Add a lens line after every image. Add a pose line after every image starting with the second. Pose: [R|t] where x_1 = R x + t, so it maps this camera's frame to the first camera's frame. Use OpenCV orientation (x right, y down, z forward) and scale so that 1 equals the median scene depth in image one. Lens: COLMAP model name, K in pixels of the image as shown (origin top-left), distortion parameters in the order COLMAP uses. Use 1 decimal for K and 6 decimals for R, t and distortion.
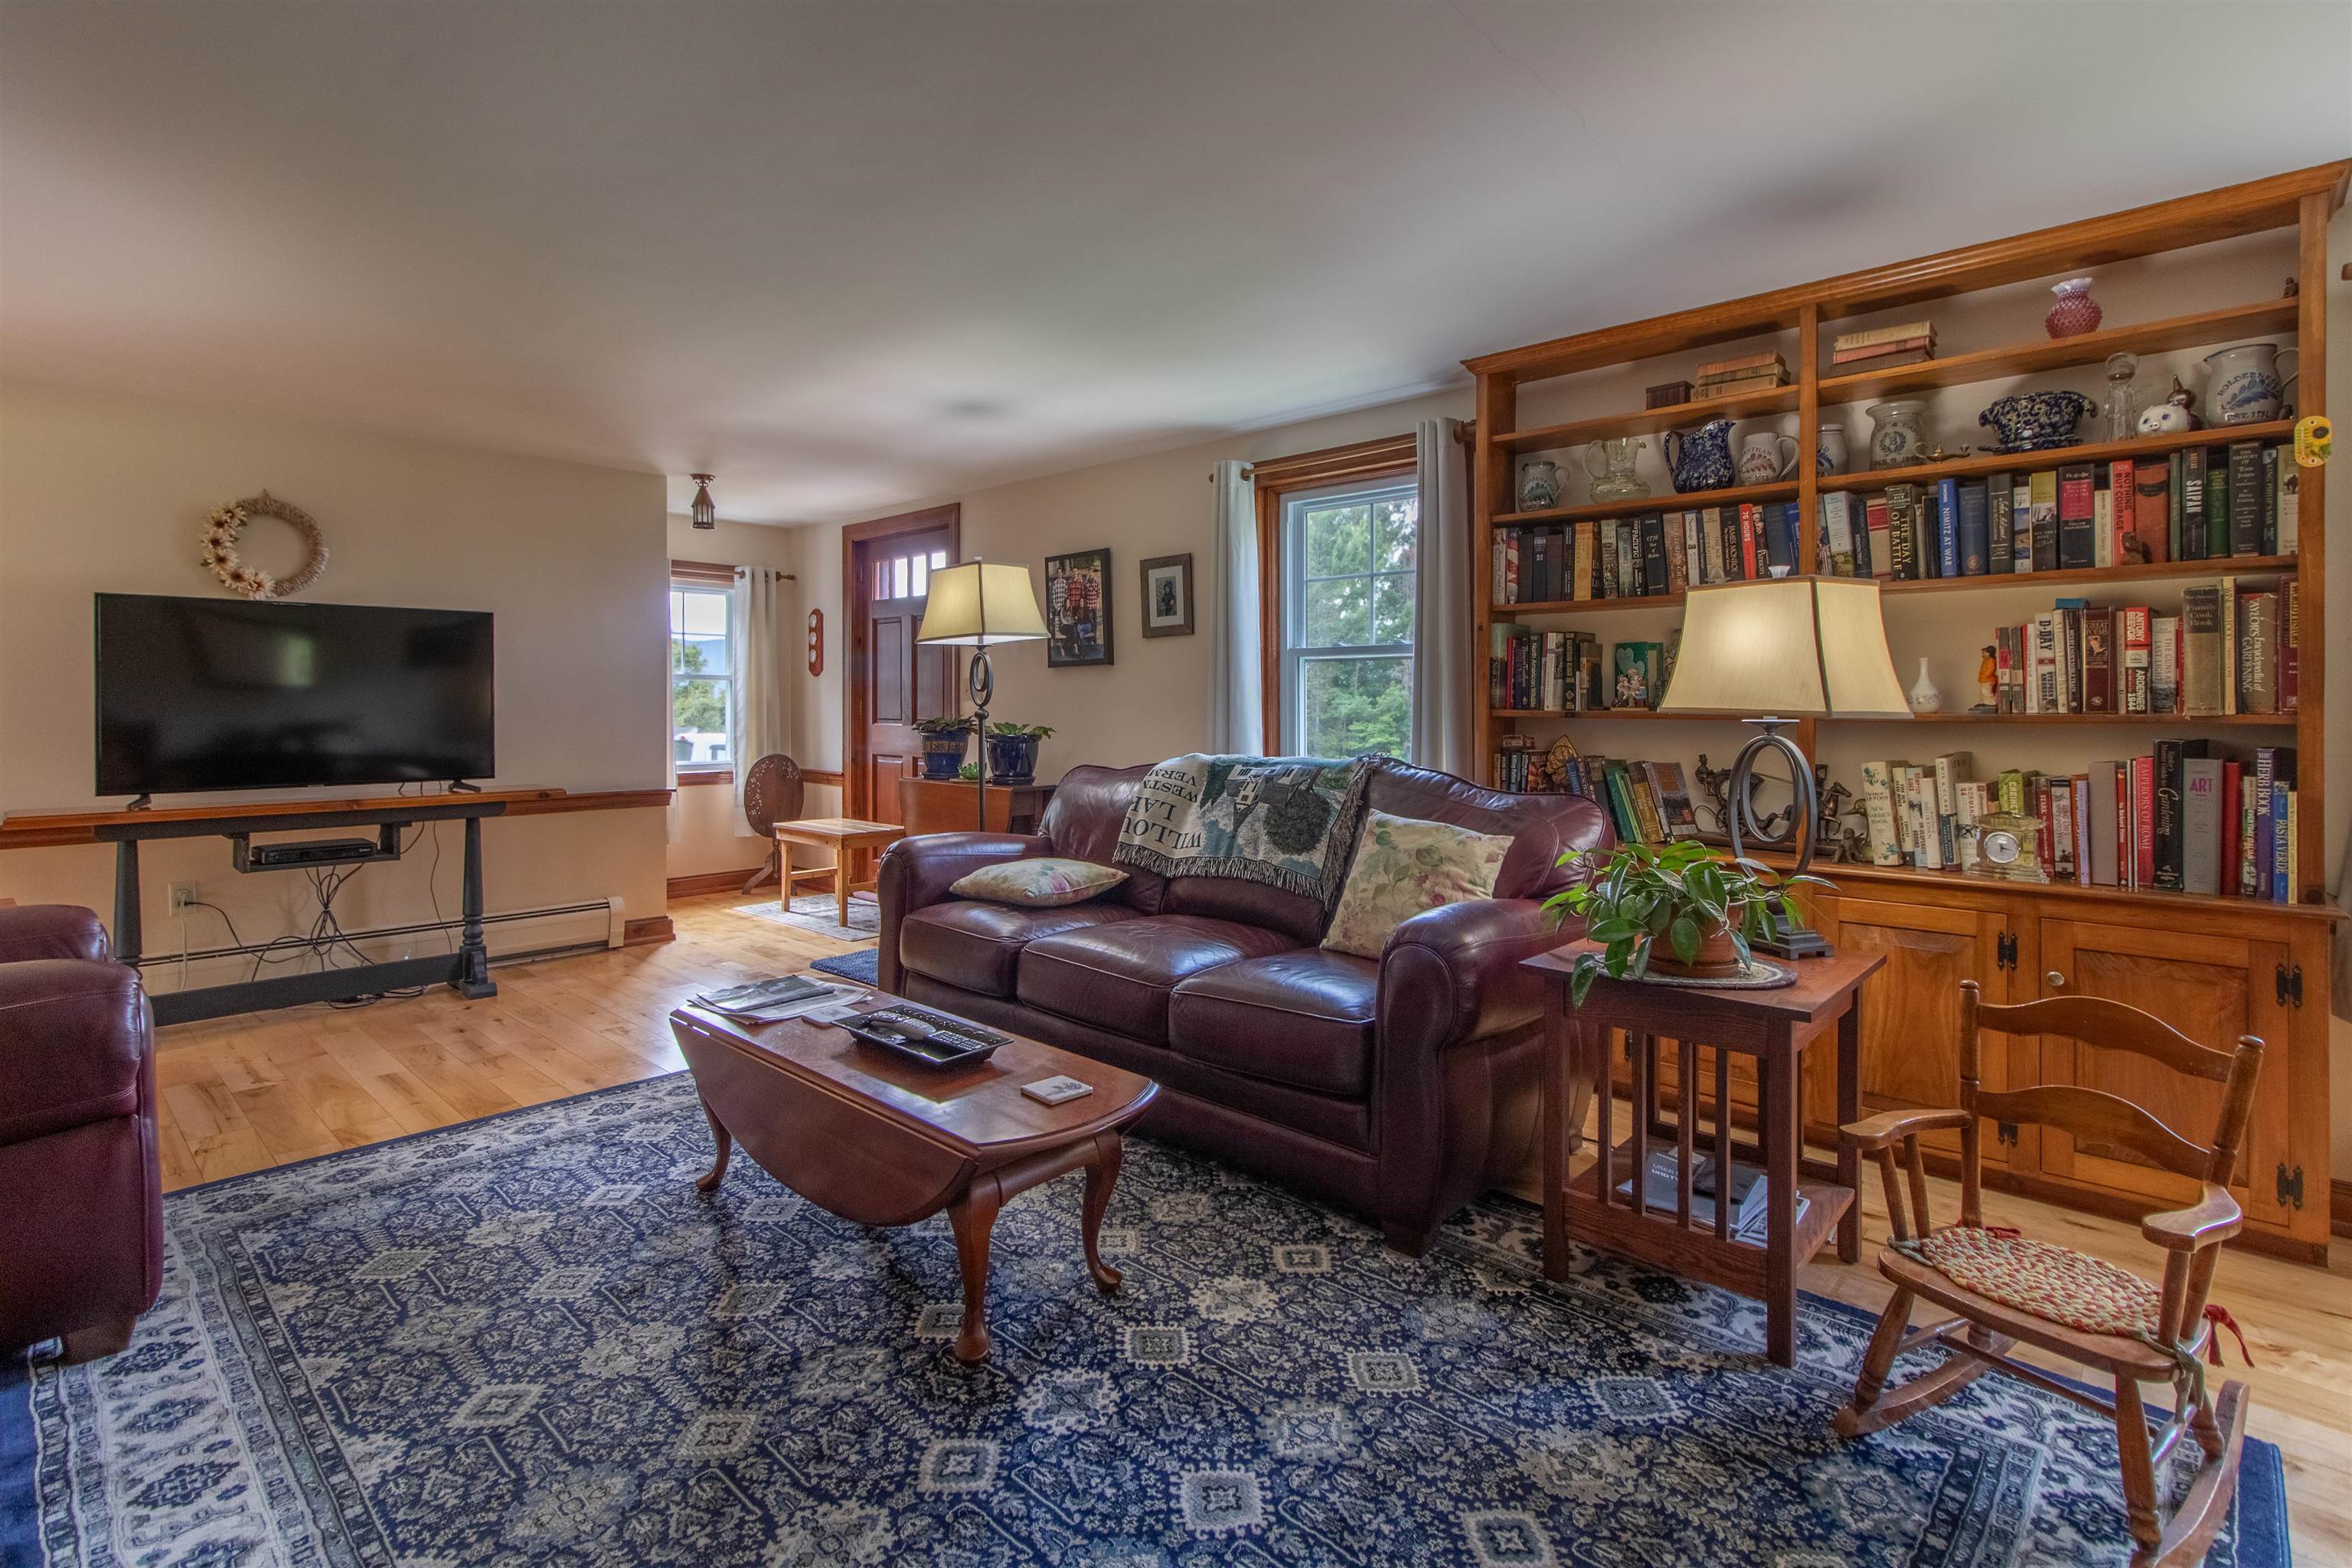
lens RADIAL K [[1123.6, 0, 1165.2], [0, 1123.6, 710.0], [0, 0, 1]] dist [0.000376, 0.000028]
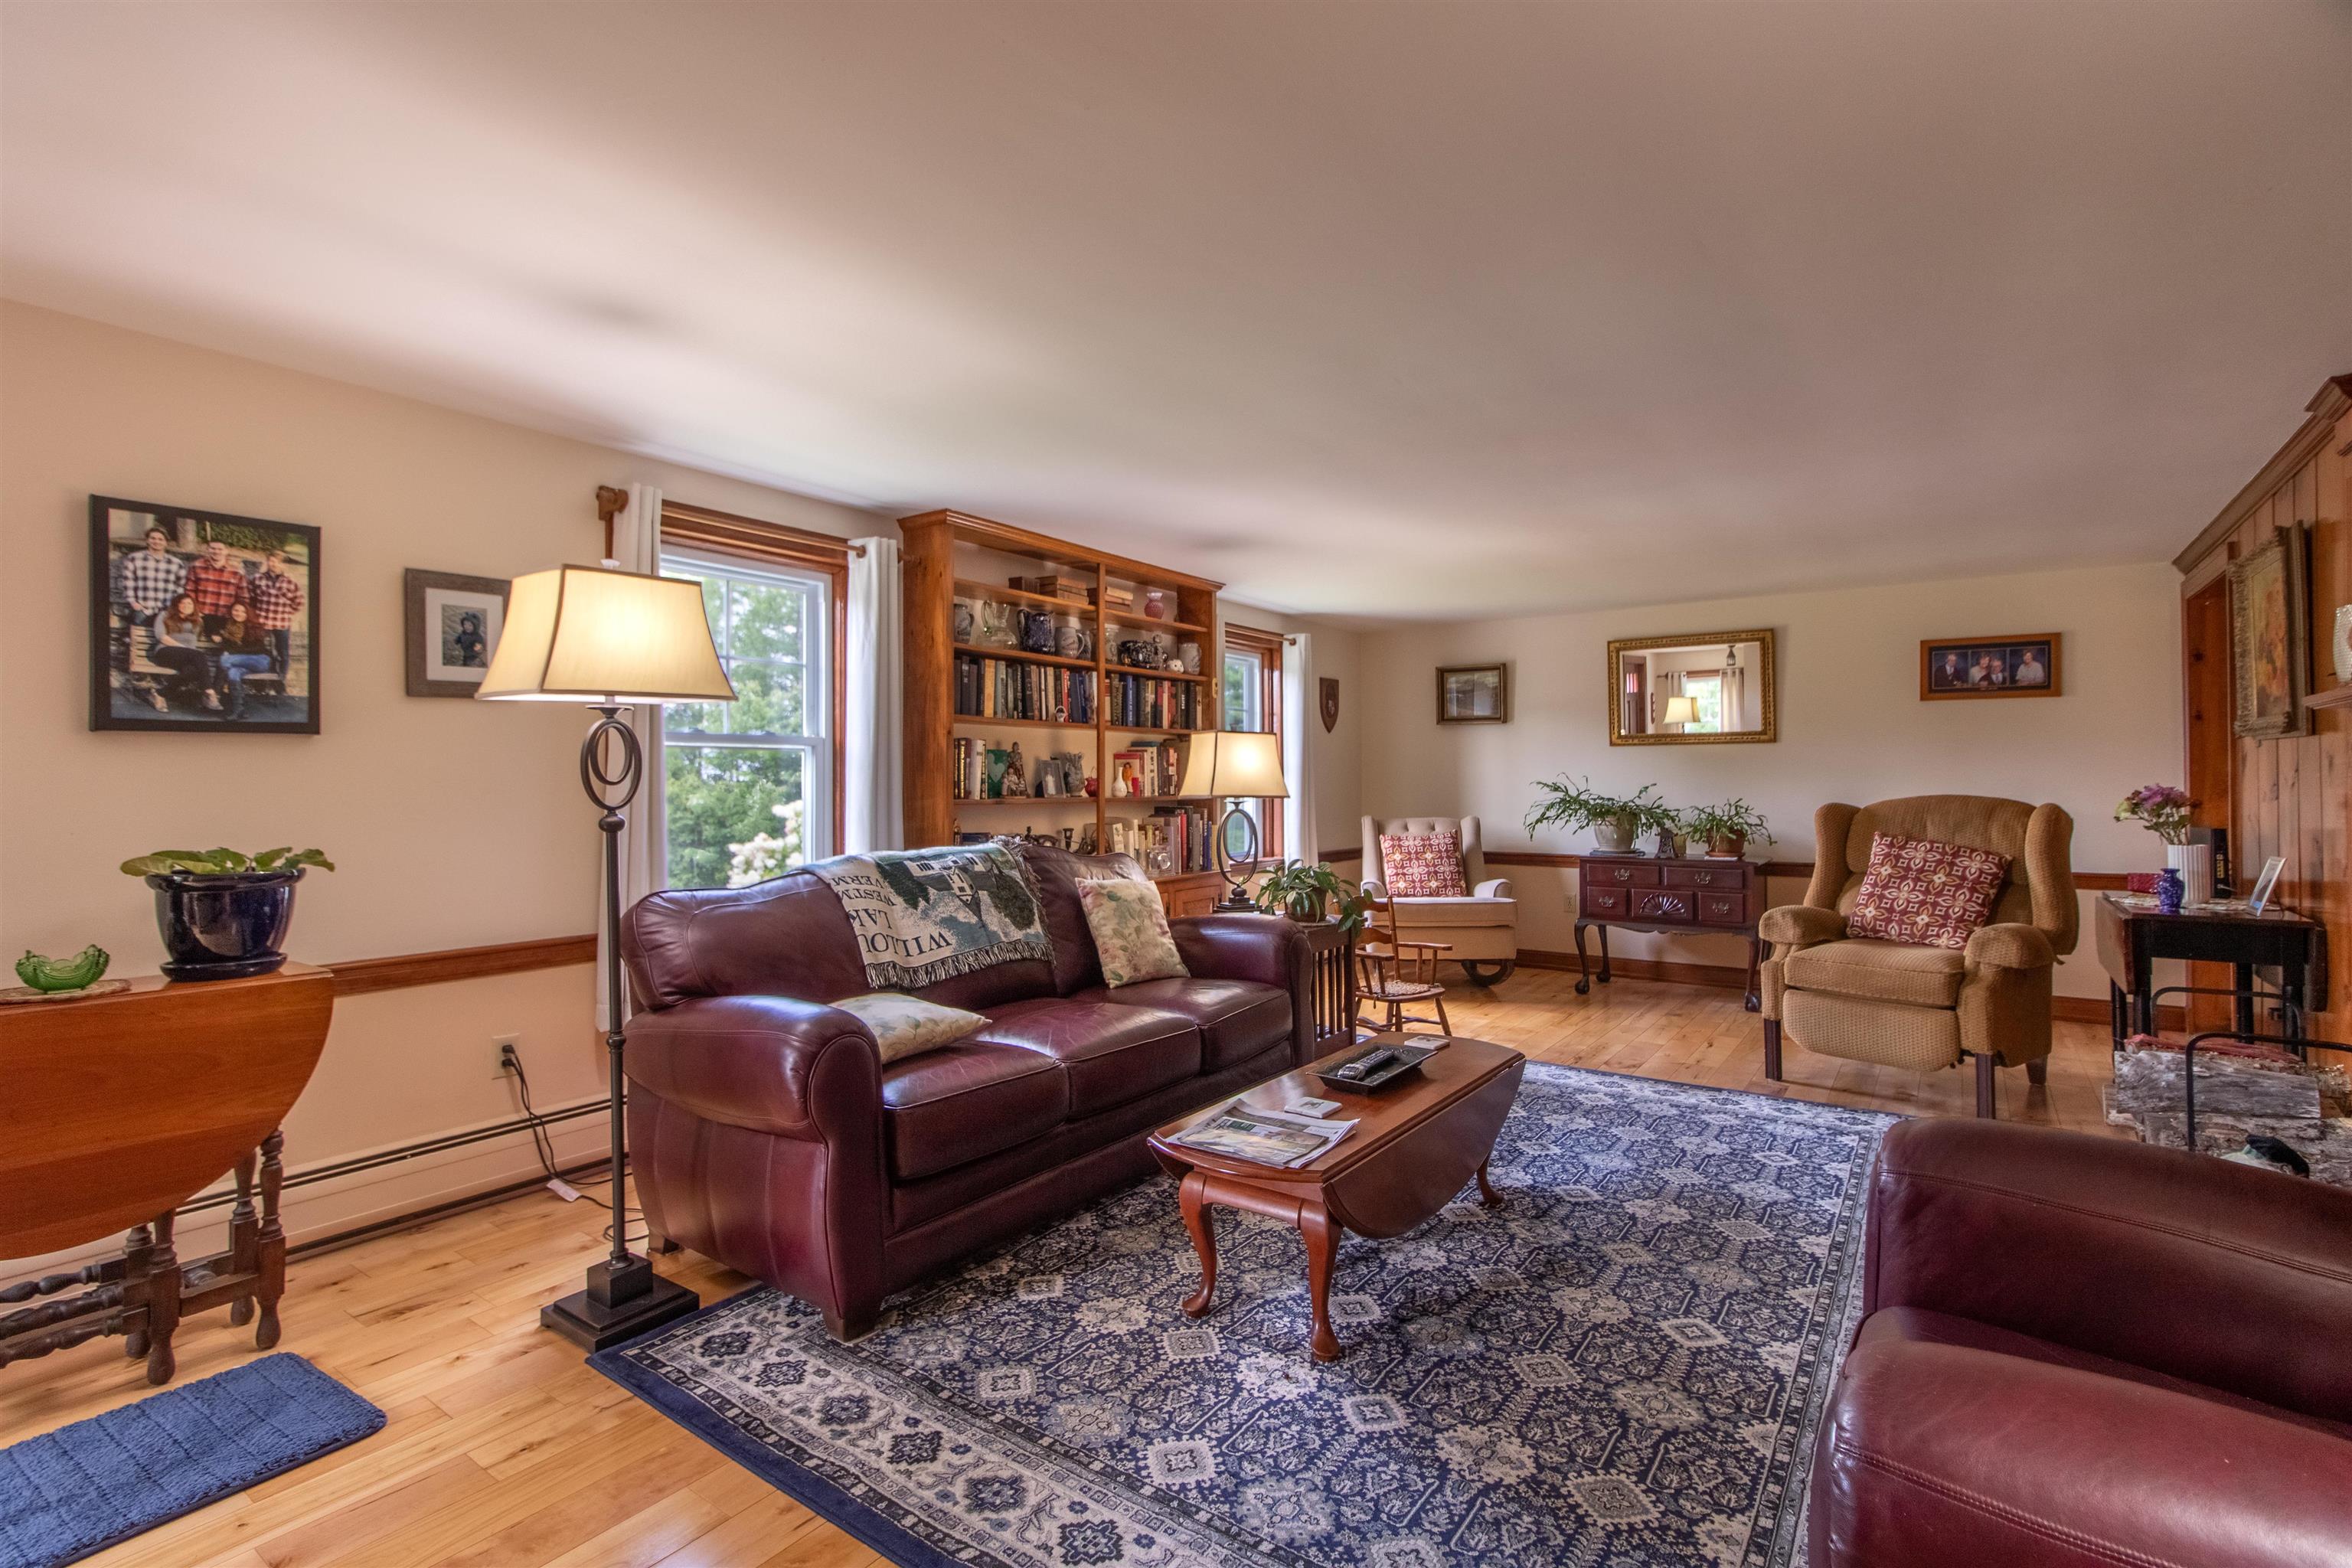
lens RADIAL K [[1112.2, 0, 1184.2], [0, 1112.2, 775.1], [0, 0, 1]] dist [0.000166, 0.000020]
pose [[-0.148982, 0.006362, 0.988819, -1.086432], [0.010490, 0.999933, -0.004852, -0.021402], [-0.988784, 0.009650, -0.149039, 1.073322]]
